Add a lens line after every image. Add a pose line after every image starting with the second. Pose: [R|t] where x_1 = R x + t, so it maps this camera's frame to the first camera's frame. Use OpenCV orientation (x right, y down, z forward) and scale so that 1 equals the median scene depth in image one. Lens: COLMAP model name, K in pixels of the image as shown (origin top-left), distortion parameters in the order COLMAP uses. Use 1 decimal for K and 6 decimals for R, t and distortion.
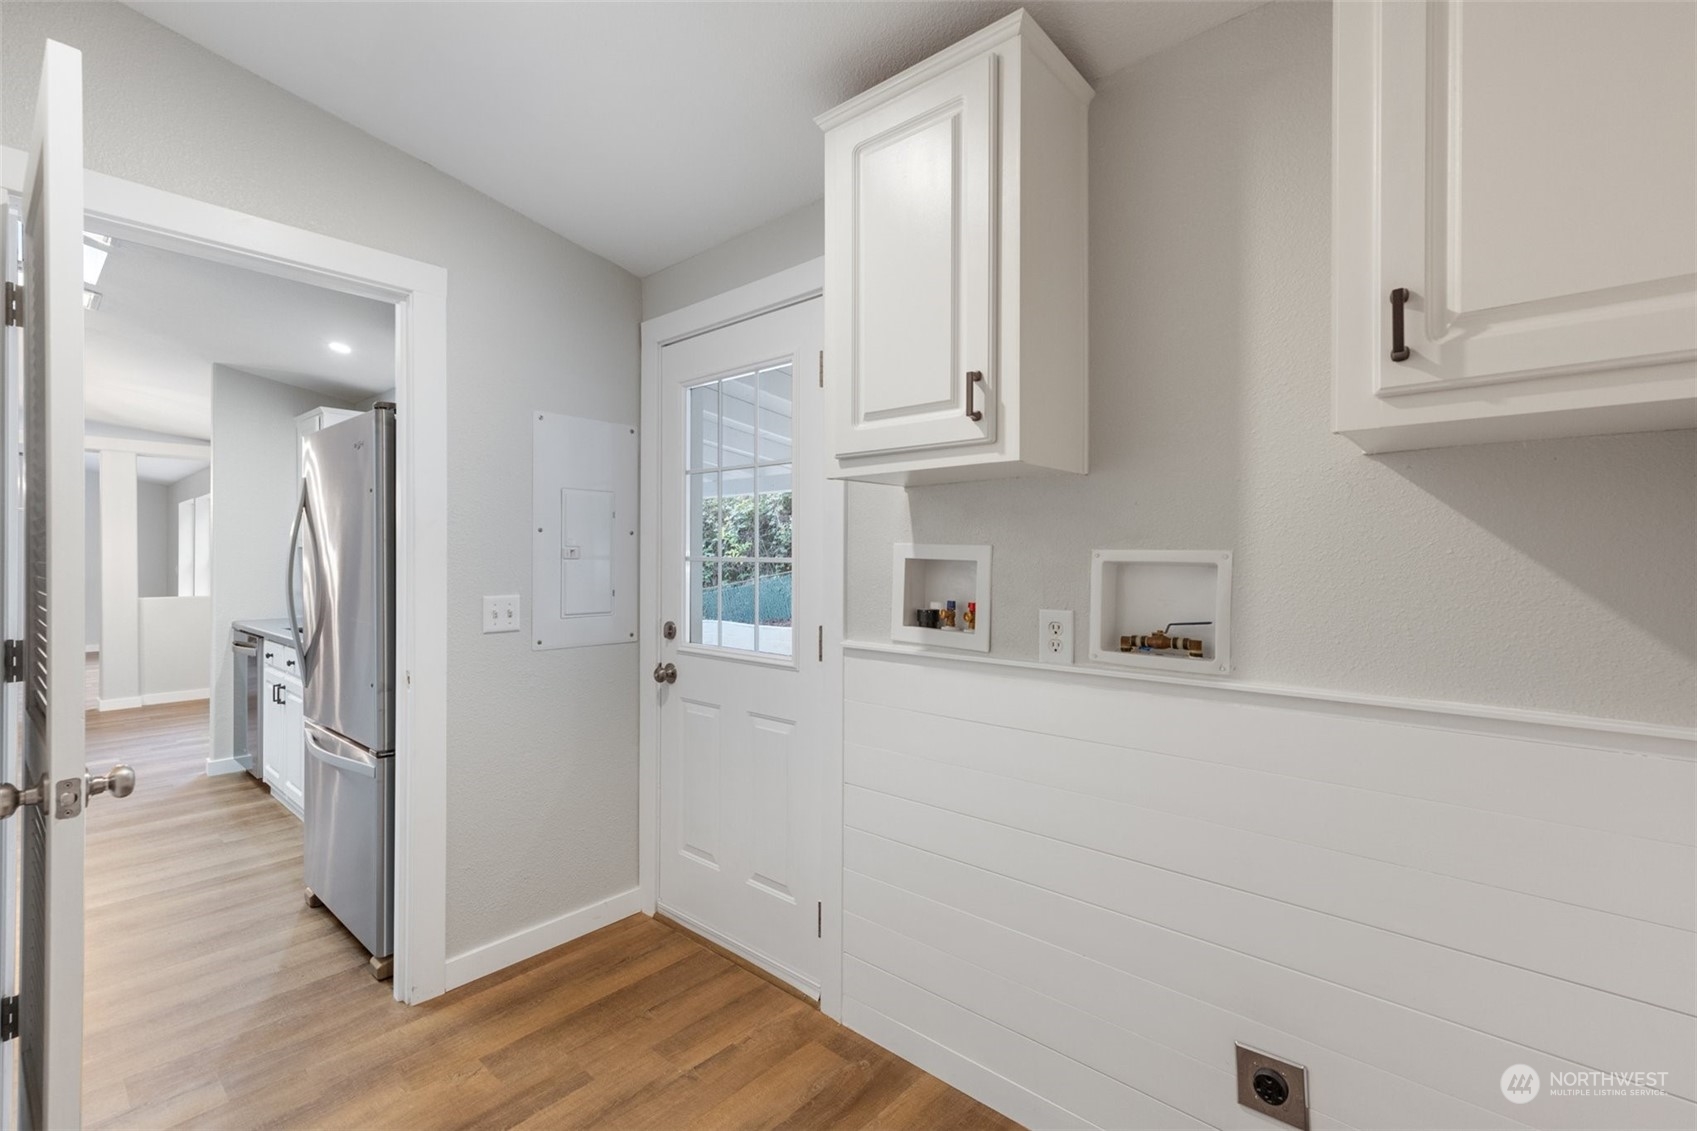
lens RADIAL K [[738.8, 0, 858.8], [0, 738.8, 560.6], [0, 0, 1]] dist [-0.000409, -0.000457]
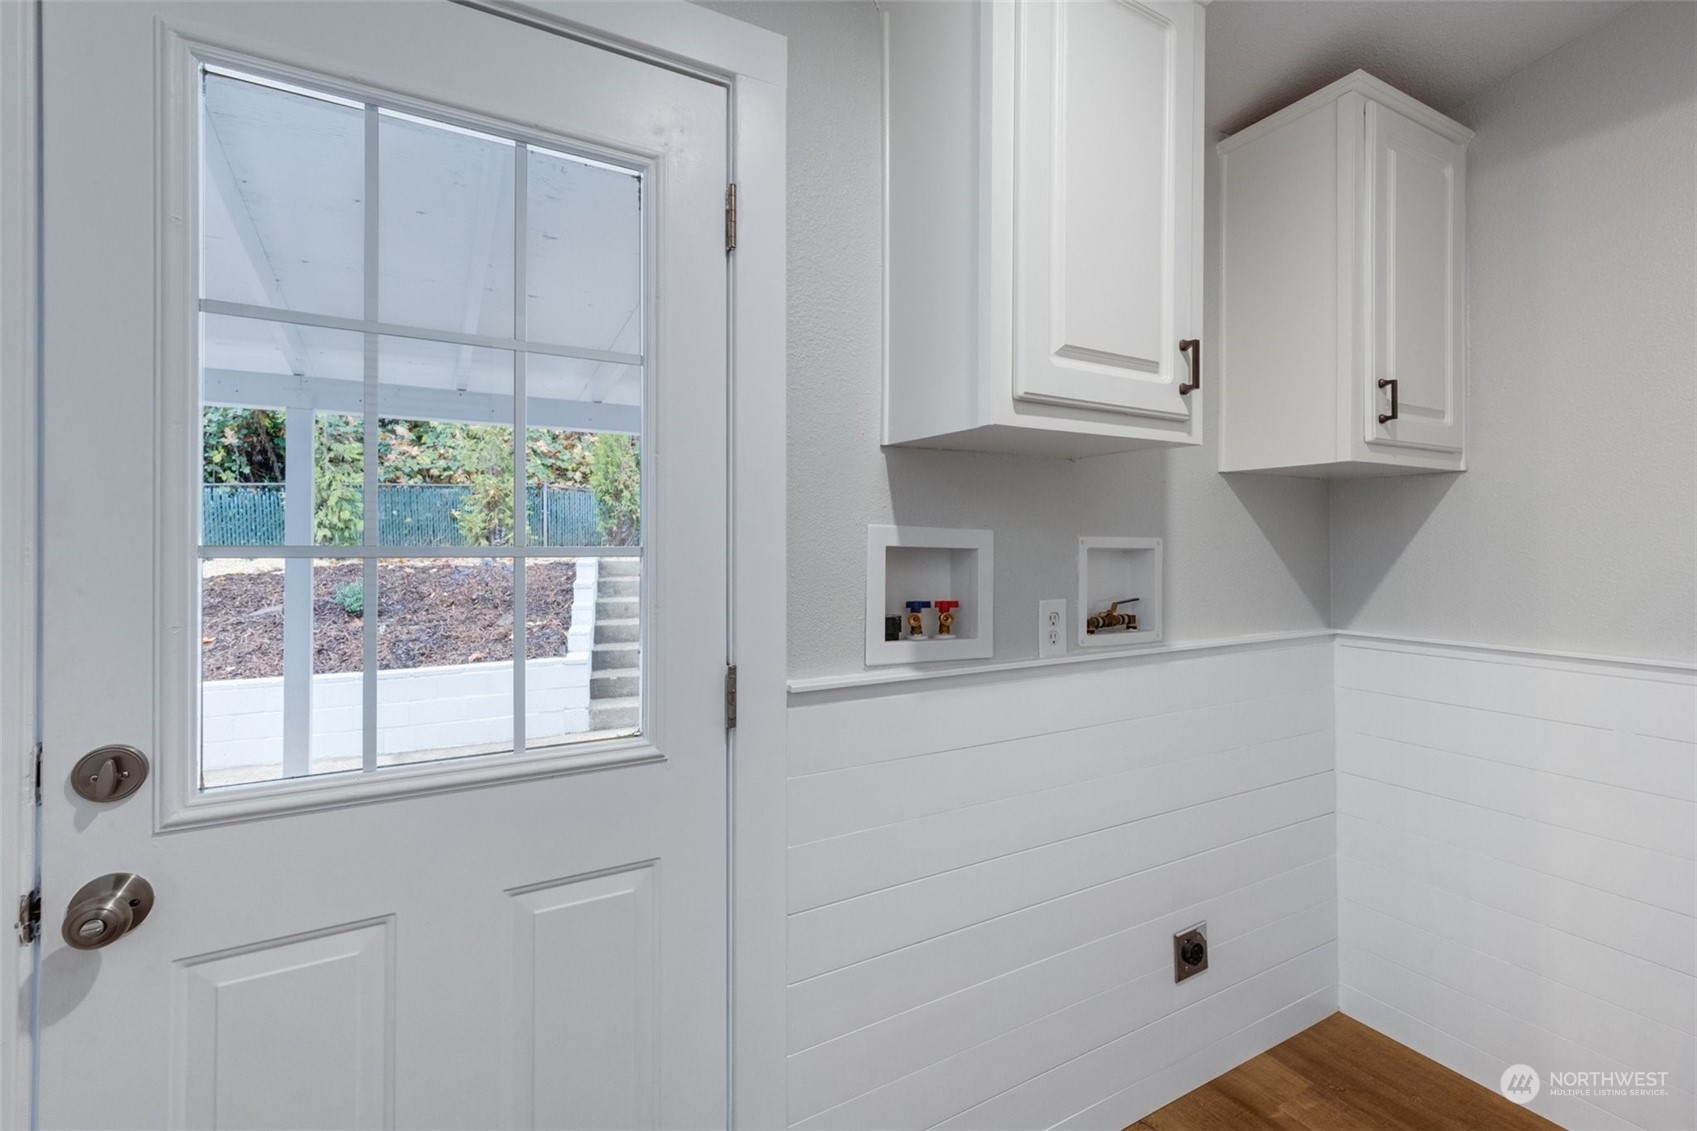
lens RADIAL K [[743.9, 0, 850.1], [0, 743.9, 540.9], [0, 0, 1]] dist [0.002601, 0.000191]
pose [[0.334246, -0.000599, 0.942486, -0.664415], [0.003311, 0.999994, -0.000539, -0.008308], [-0.942480, 0.003301, 0.334246, 0.856928]]
